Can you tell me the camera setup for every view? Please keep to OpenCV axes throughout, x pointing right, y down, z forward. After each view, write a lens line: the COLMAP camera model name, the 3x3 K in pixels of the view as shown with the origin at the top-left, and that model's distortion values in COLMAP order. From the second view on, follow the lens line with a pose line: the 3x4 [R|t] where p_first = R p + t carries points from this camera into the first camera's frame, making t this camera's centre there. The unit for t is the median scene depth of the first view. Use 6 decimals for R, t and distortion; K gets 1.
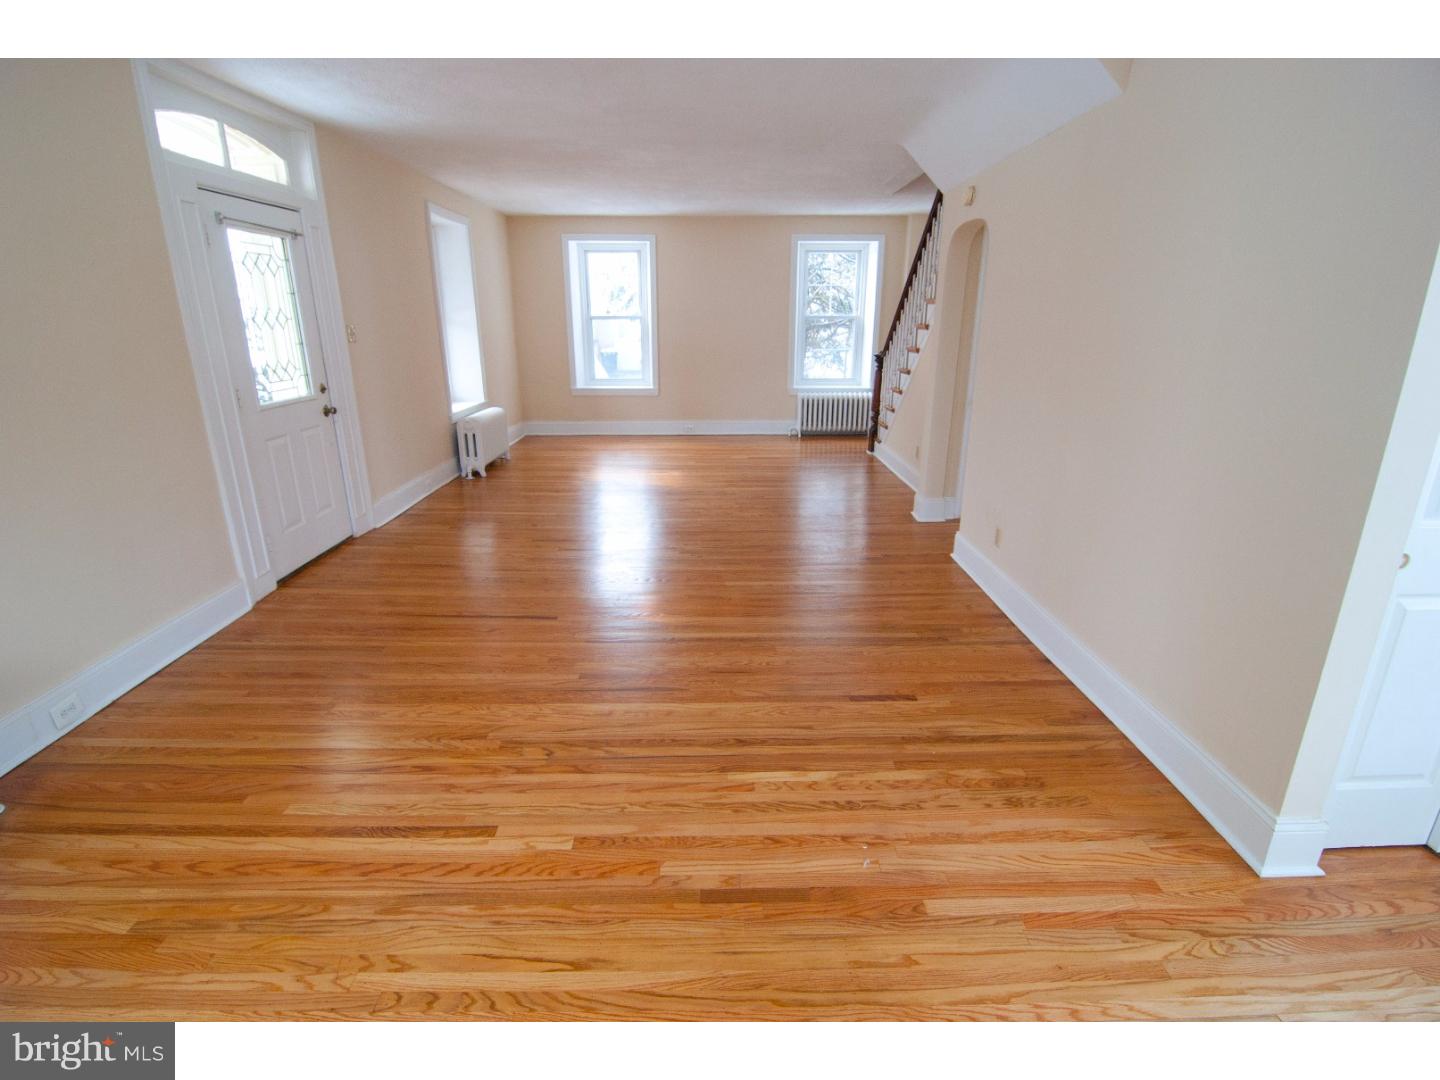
lens RADIAL K [[710.8, 0, 720.0], [0, 710.8, 540.0], [0, 0, 1]] dist [-0.000730, -0.015037]
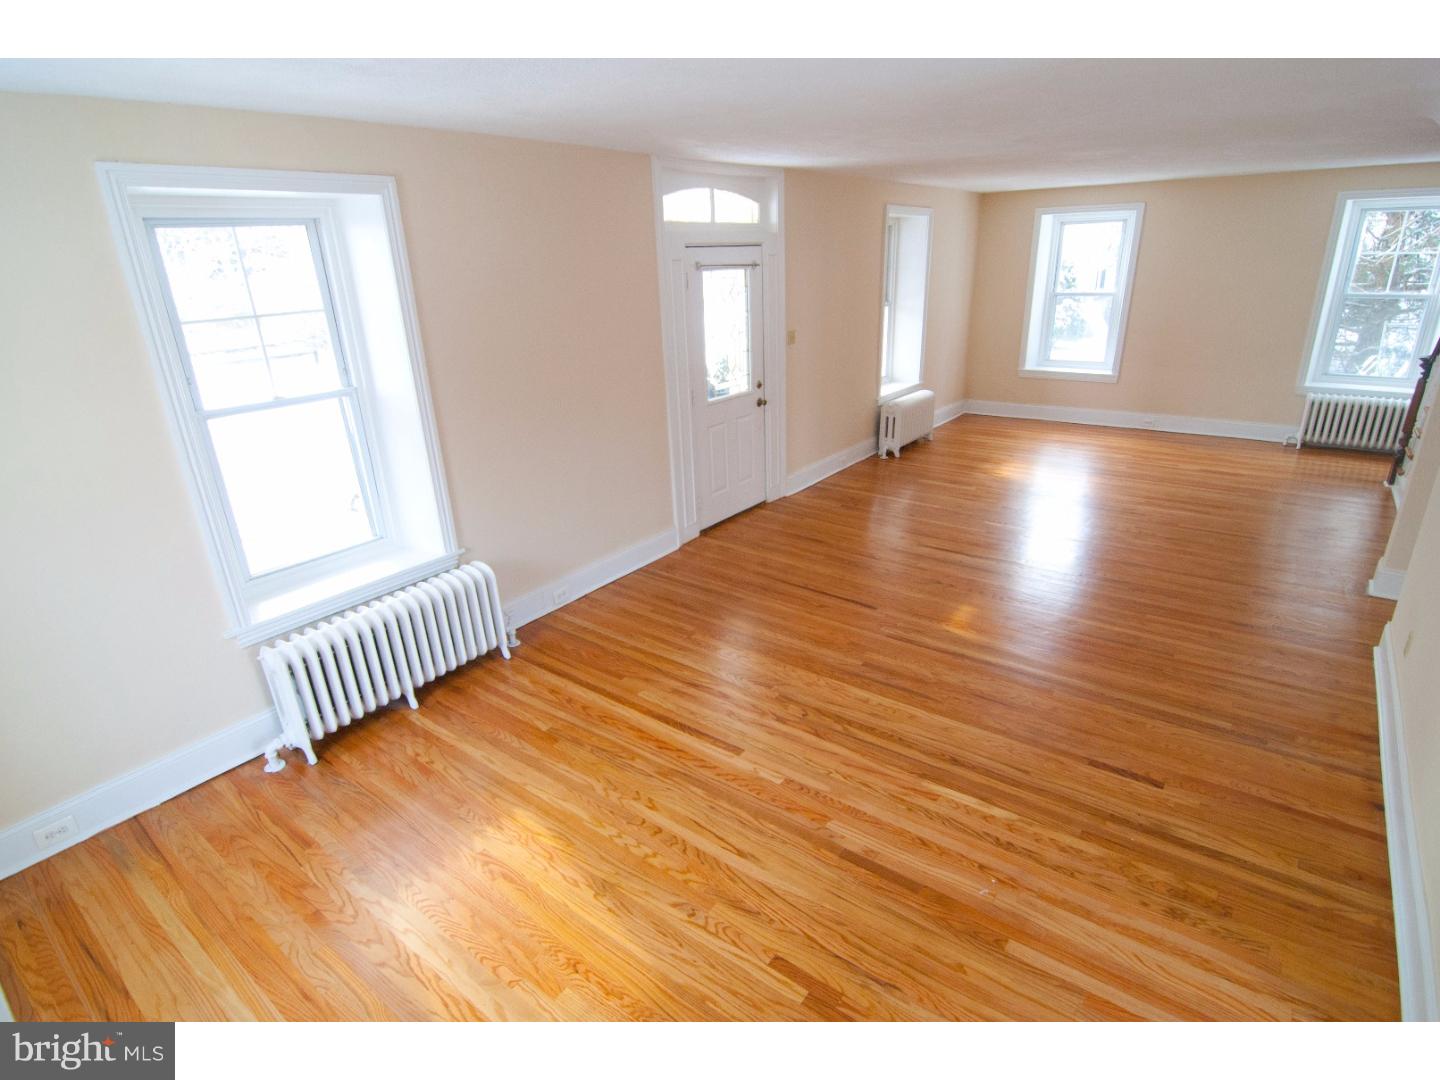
lens RADIAL K [[744.5, 0, 720.0], [0, 744.5, 540.0], [0, 0, 1]] dist [-0.000109, -0.016172]
pose [[0.787566, 0.192781, -0.585300, 0.364656], [-0.152740, 0.981236, 0.117667, -0.146983], [0.597002, -0.003272, 0.802233, -0.183331]]
